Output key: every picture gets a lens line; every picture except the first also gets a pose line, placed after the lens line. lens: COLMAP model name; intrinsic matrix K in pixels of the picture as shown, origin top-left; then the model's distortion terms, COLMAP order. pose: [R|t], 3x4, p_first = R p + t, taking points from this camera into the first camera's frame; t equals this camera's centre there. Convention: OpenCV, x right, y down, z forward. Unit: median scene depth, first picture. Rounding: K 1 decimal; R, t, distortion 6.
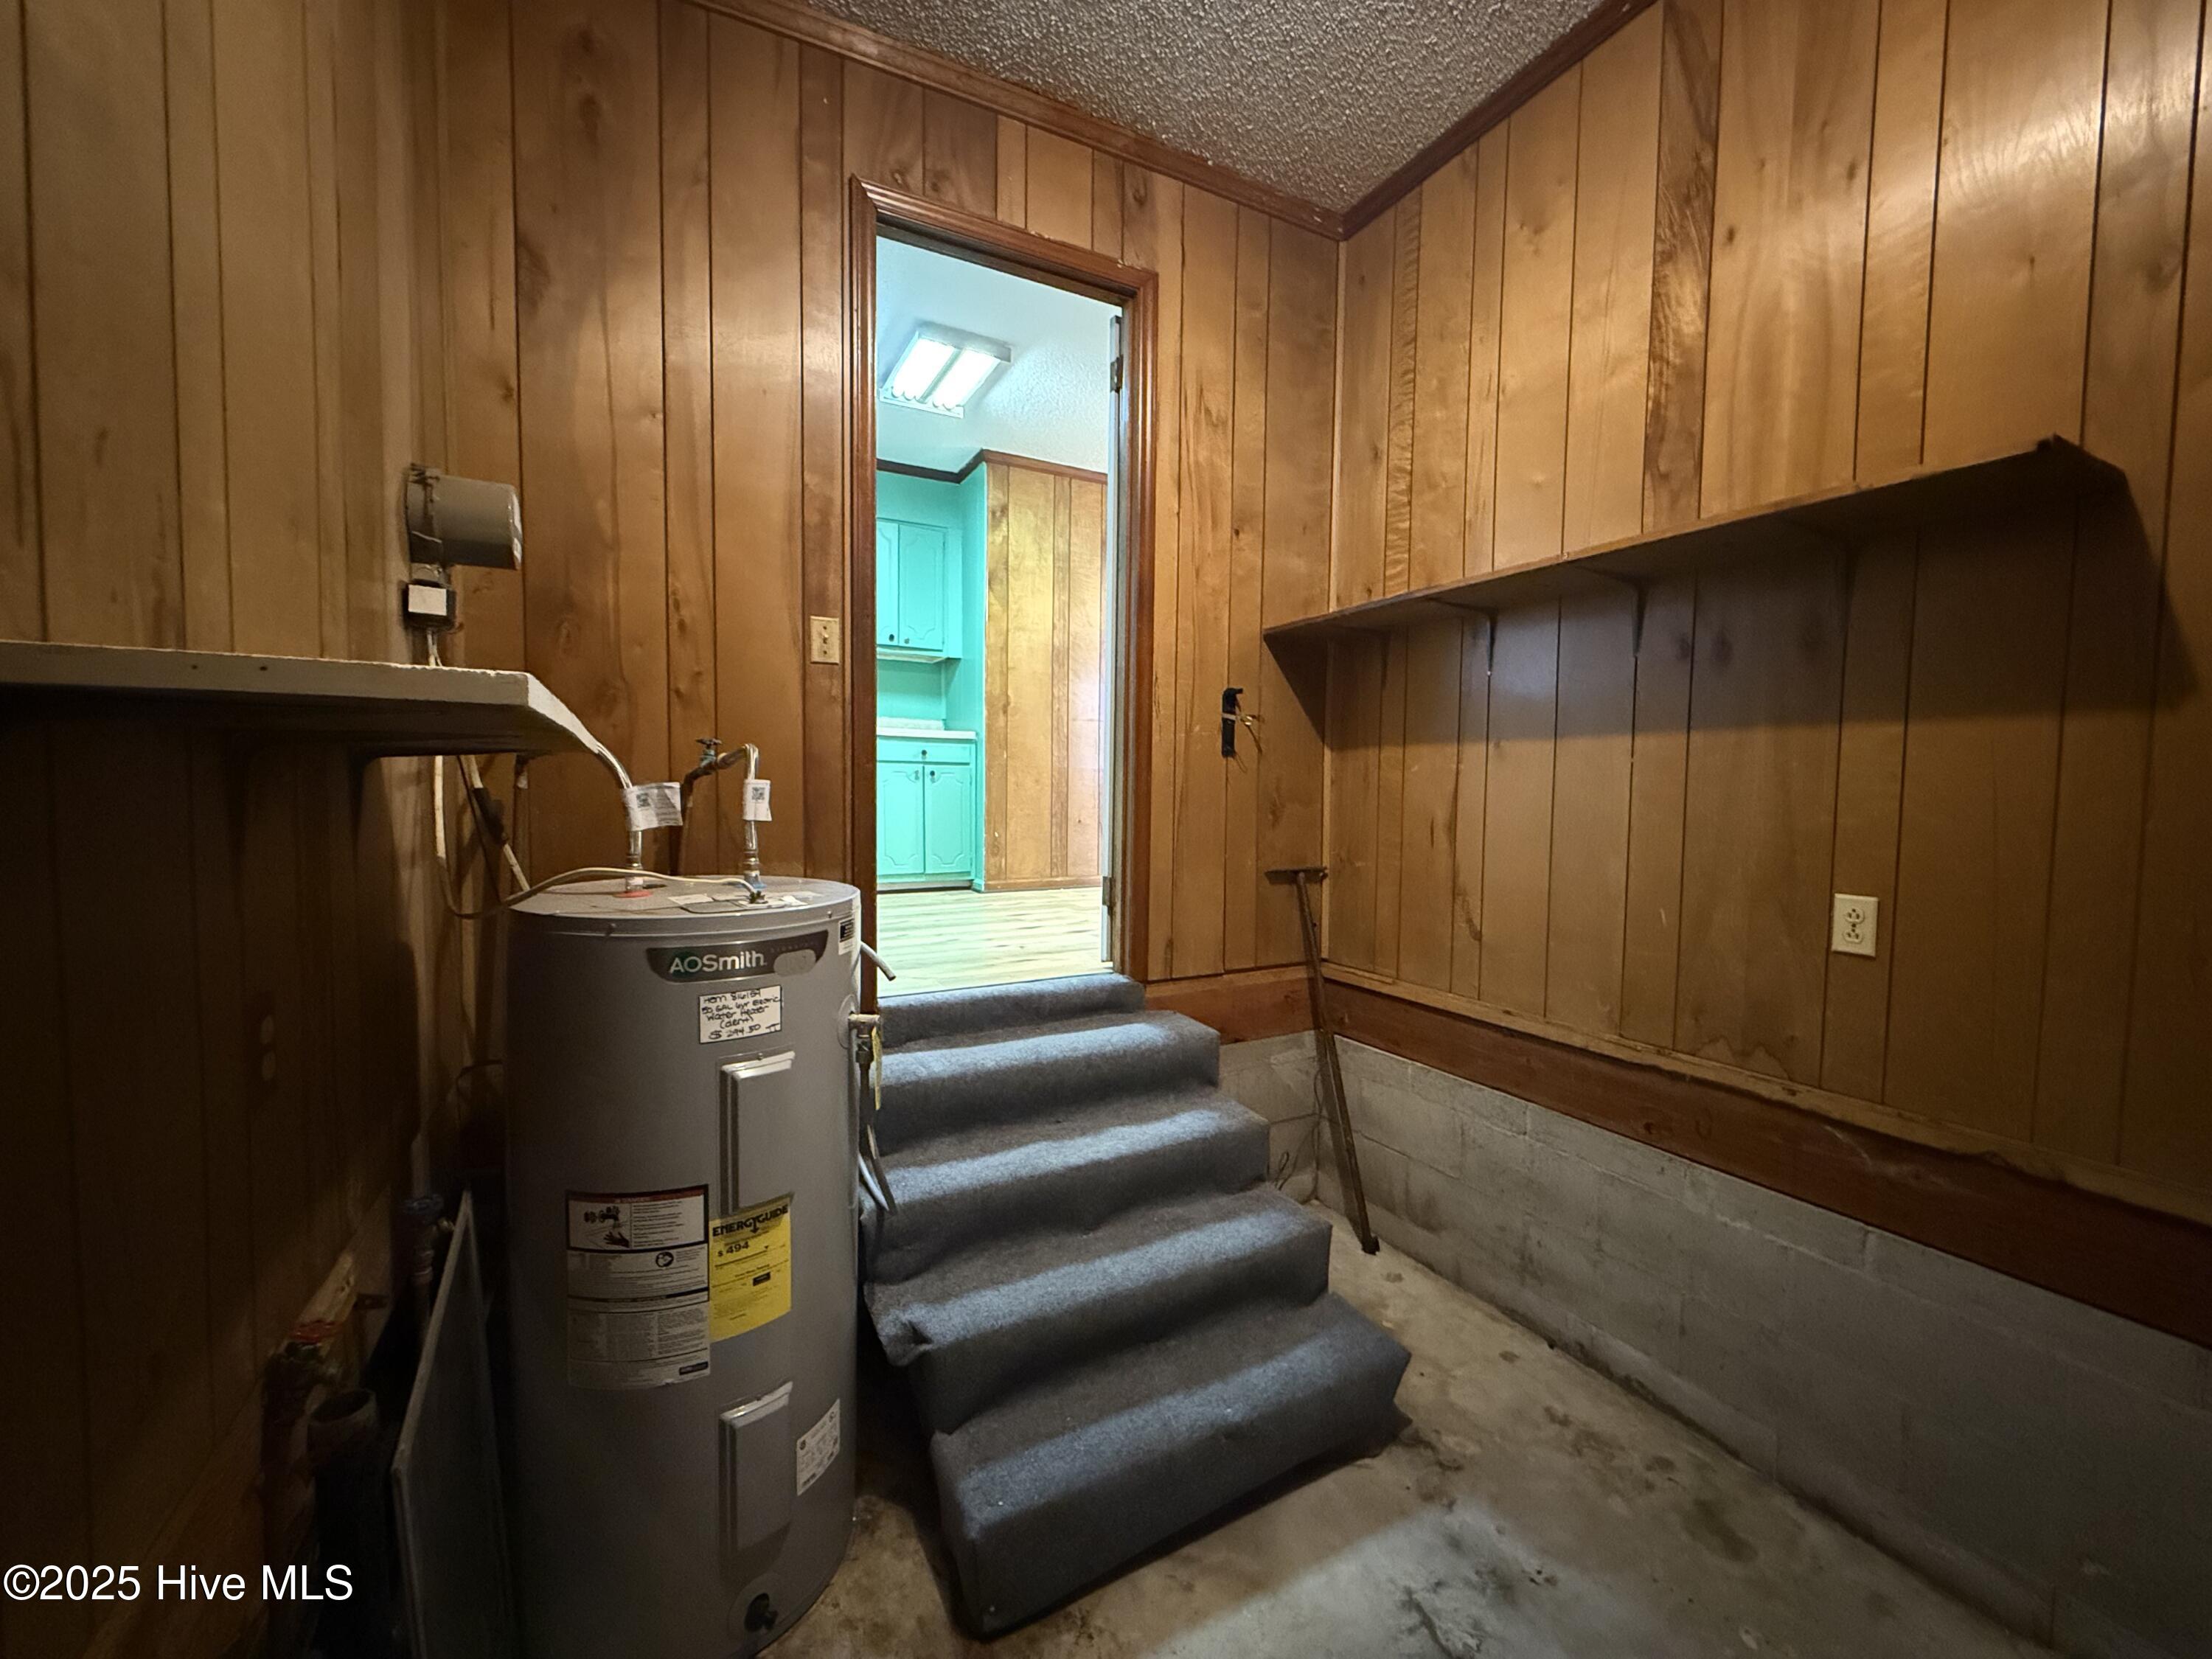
lens RADIAL K [[883.3, 0, 1102.5], [0, 883.3, 834.0], [0, 0, 1]] dist [0.000785, 0.000003]
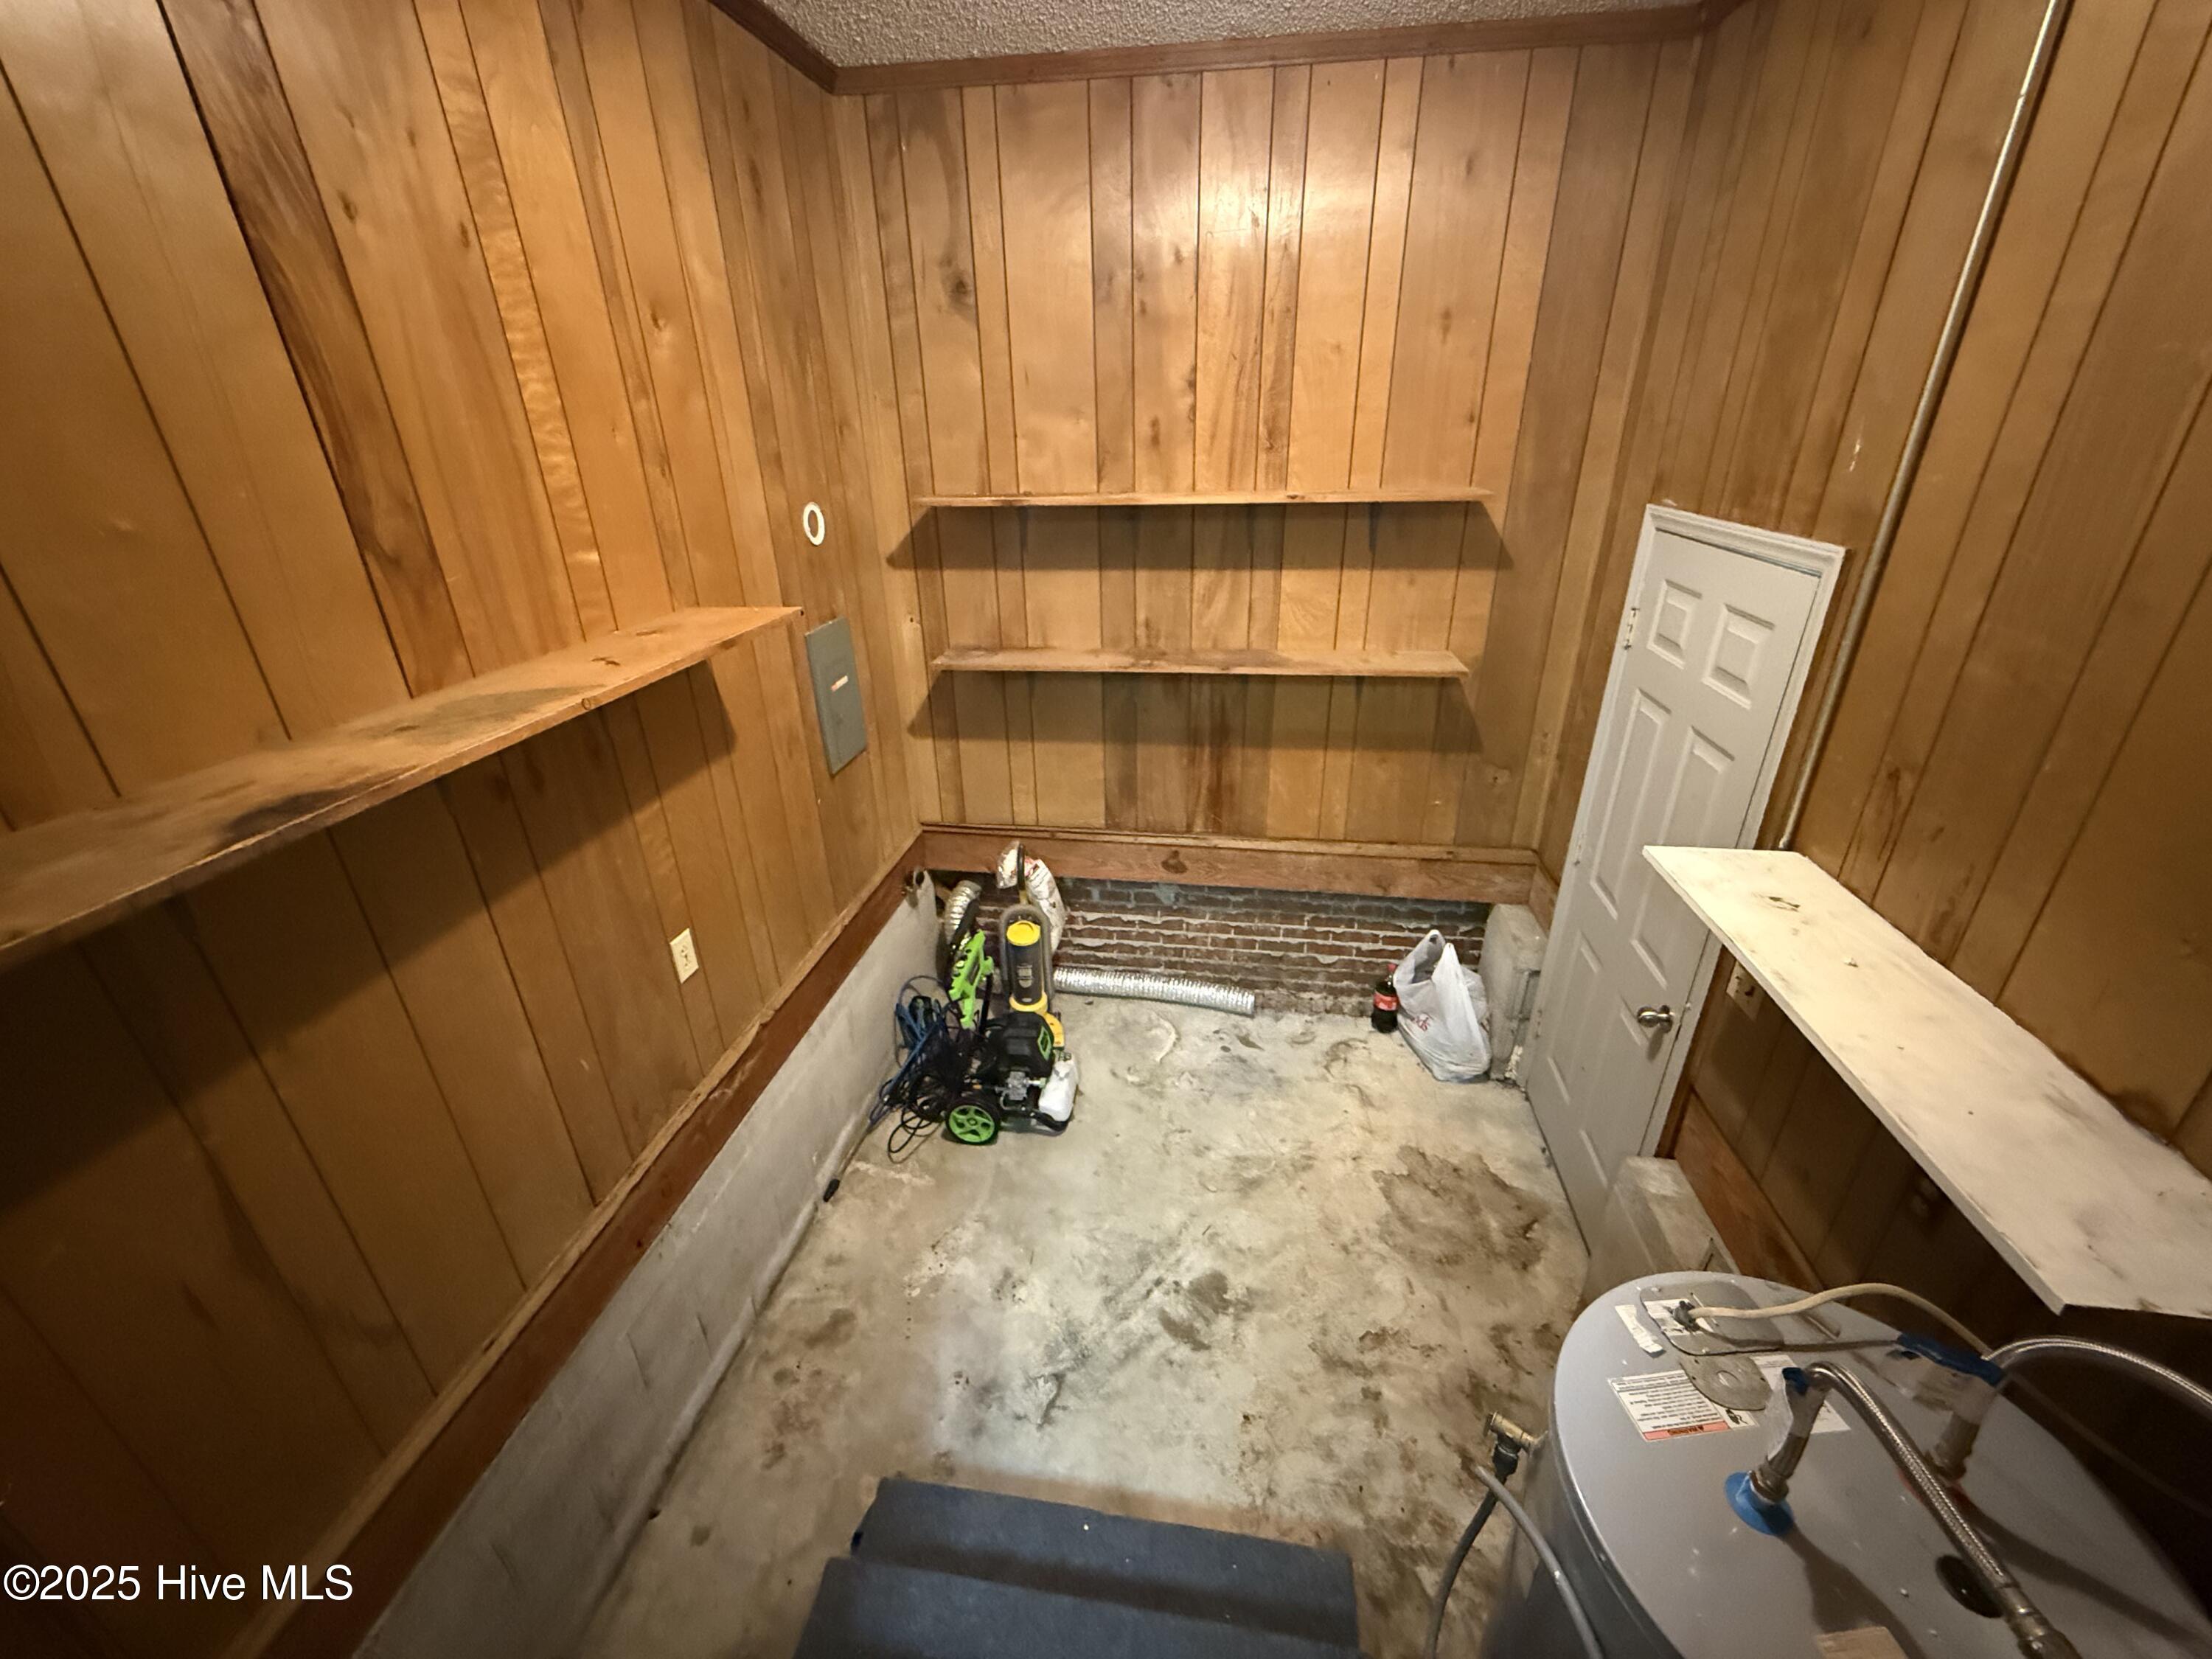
lens RADIAL K [[883.3, 0, 1102.5], [0, 883.3, 834.0], [0, 0, 1]] dist [0.000785, 0.000003]
pose [[-0.803344, -0.244814, 0.542866, -0.262318], [0.045652, 0.883593, 0.466025, -0.620453], [-0.593762, 0.399162, -0.698653, 1.498324]]
